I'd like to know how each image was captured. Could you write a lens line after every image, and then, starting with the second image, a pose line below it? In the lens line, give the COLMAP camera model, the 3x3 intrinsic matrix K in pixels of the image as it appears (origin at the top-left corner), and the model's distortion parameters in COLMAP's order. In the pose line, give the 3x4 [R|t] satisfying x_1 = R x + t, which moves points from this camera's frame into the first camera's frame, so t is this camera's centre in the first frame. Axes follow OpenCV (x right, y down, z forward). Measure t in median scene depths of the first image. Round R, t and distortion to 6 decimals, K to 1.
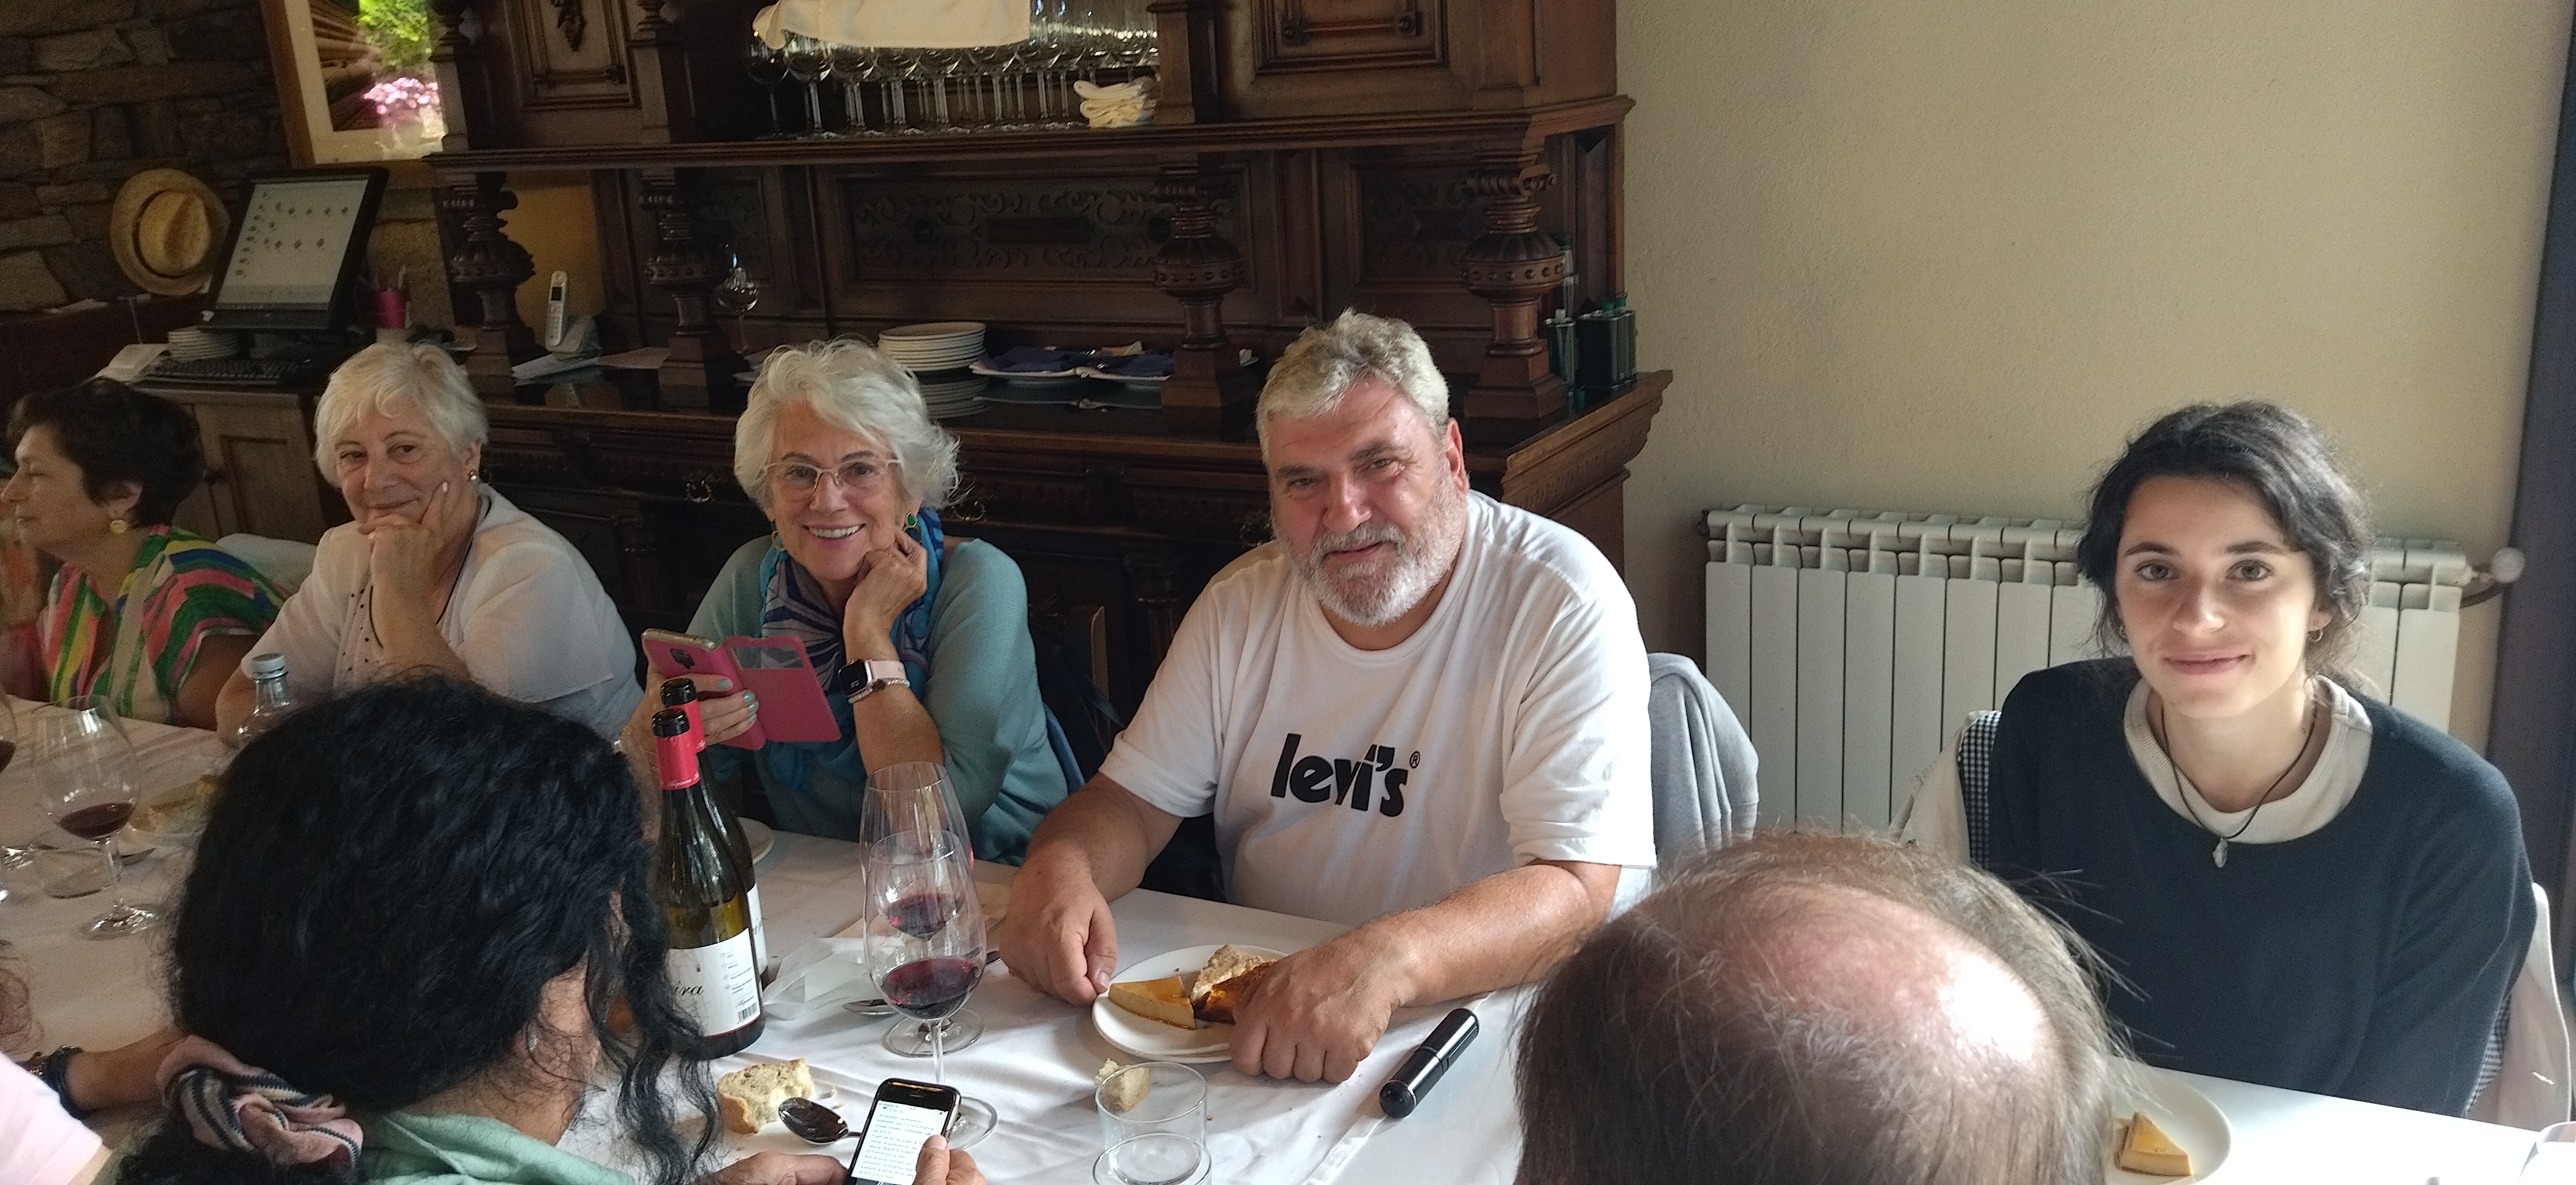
lens RADIAL K [[1961.3, 0, 1288.0], [0, 1961.3, 592.5], [0, 0, 1]] dist [0.108797, -0.128839]
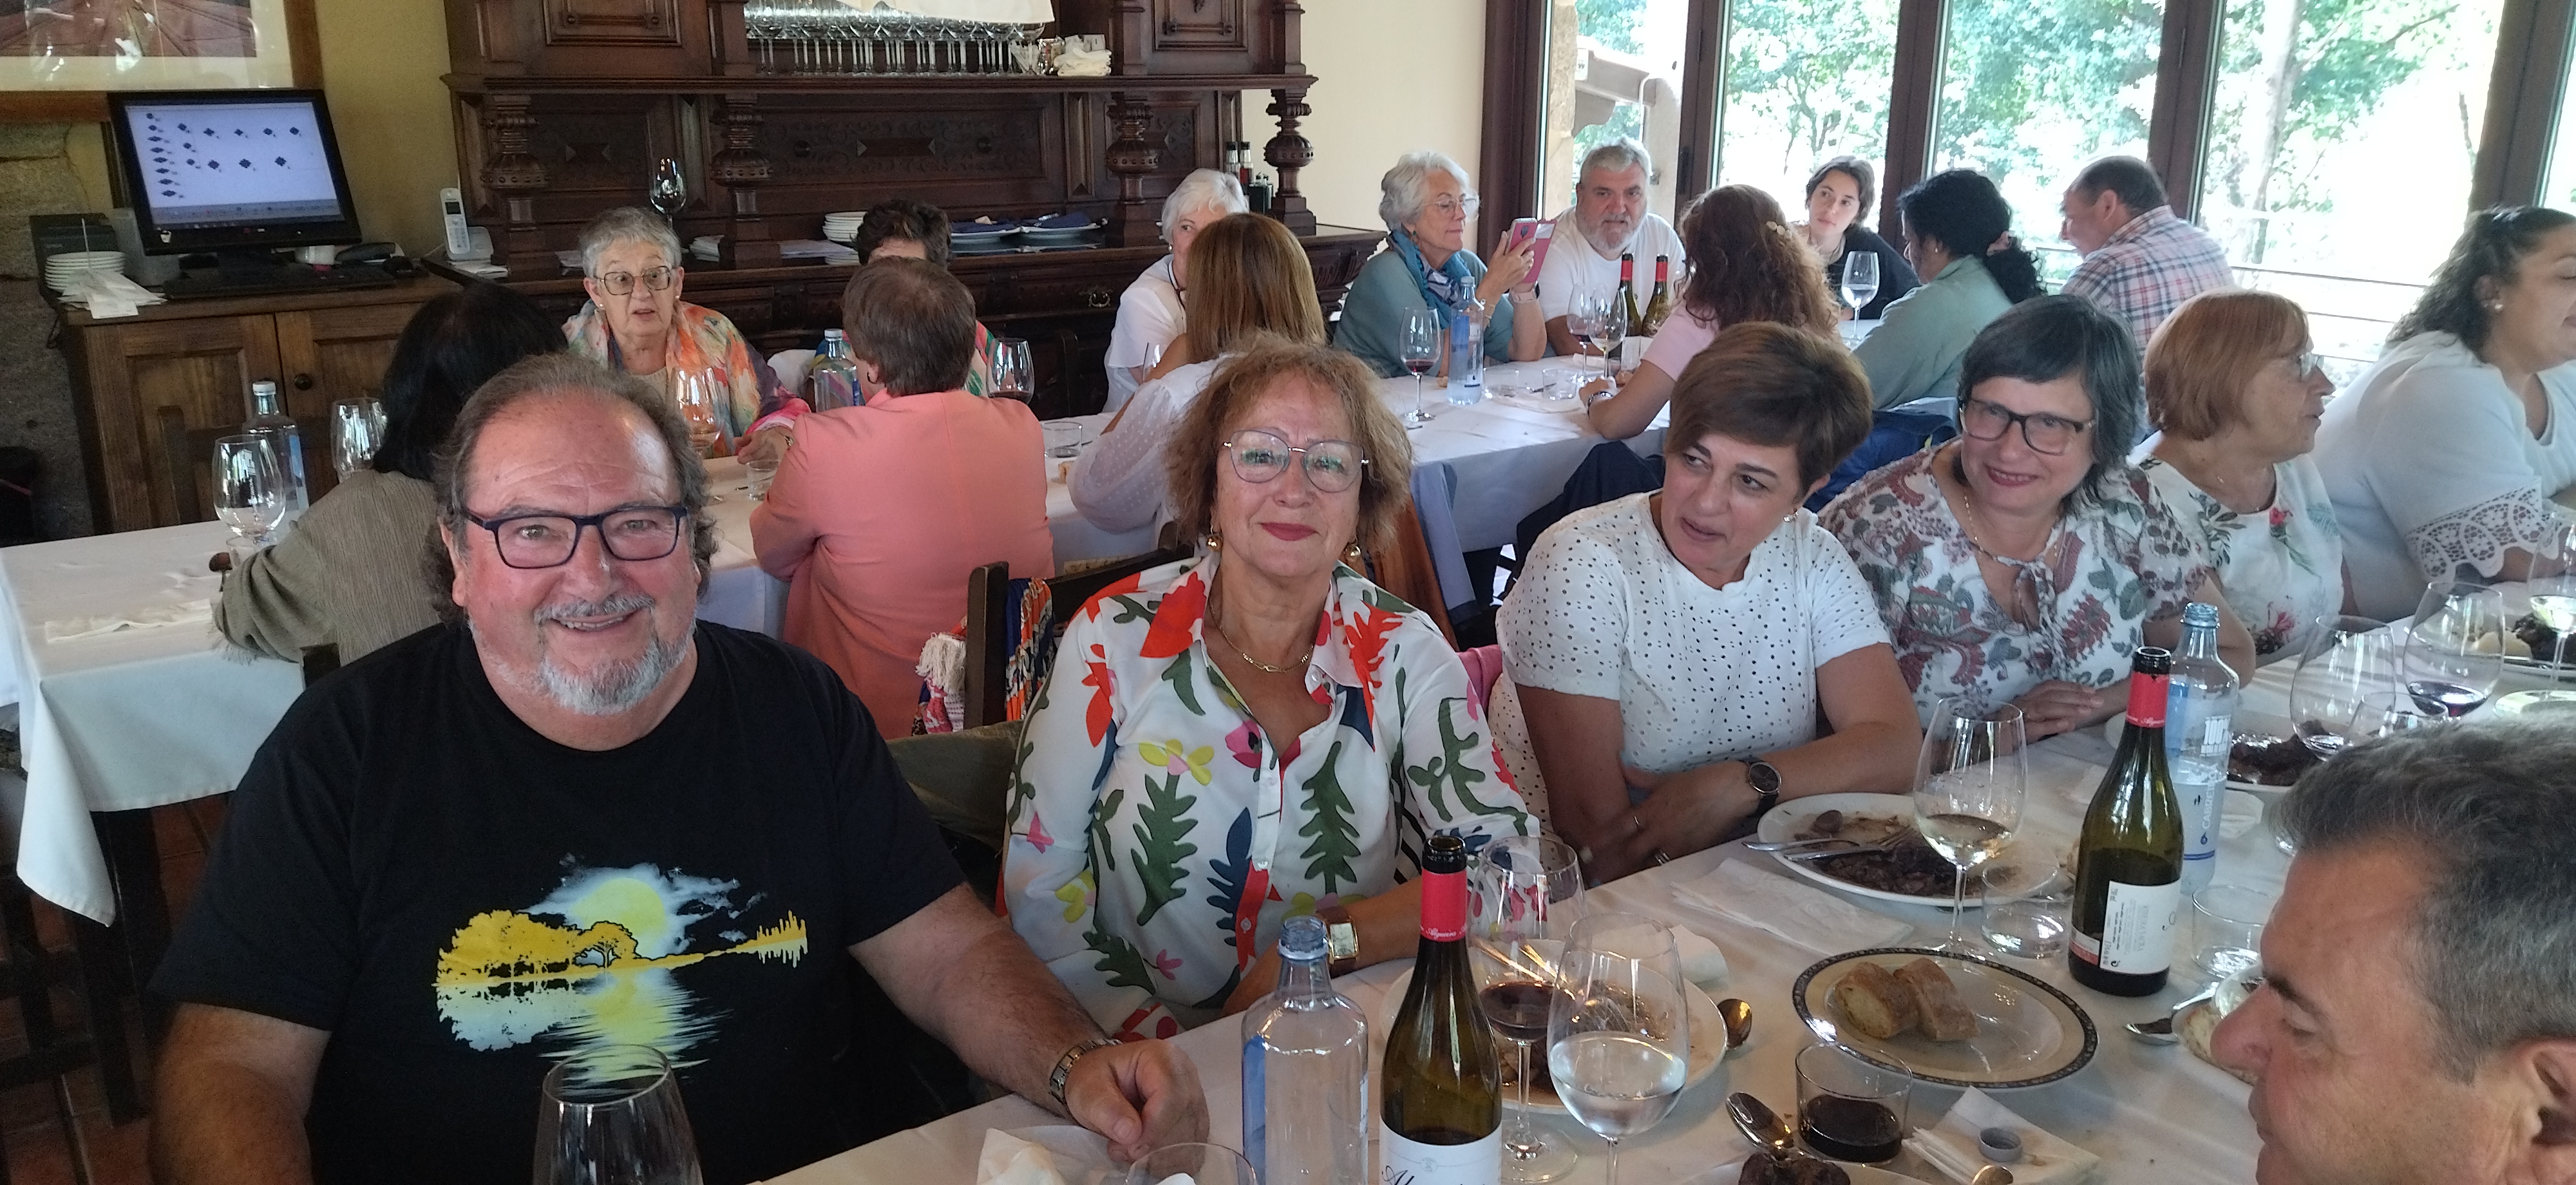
lens RADIAL K [[1961.3, 0, 1288.0], [0, 1961.3, 592.5], [0, 0, 1]] dist [0.108797, -0.128839]
pose [[0.419620, -0.183136, 0.889033, -1.199219], [0.215126, 0.971596, 0.098605, 0.050972], [-0.881839, 0.149878, 0.447099, 0.107119]]
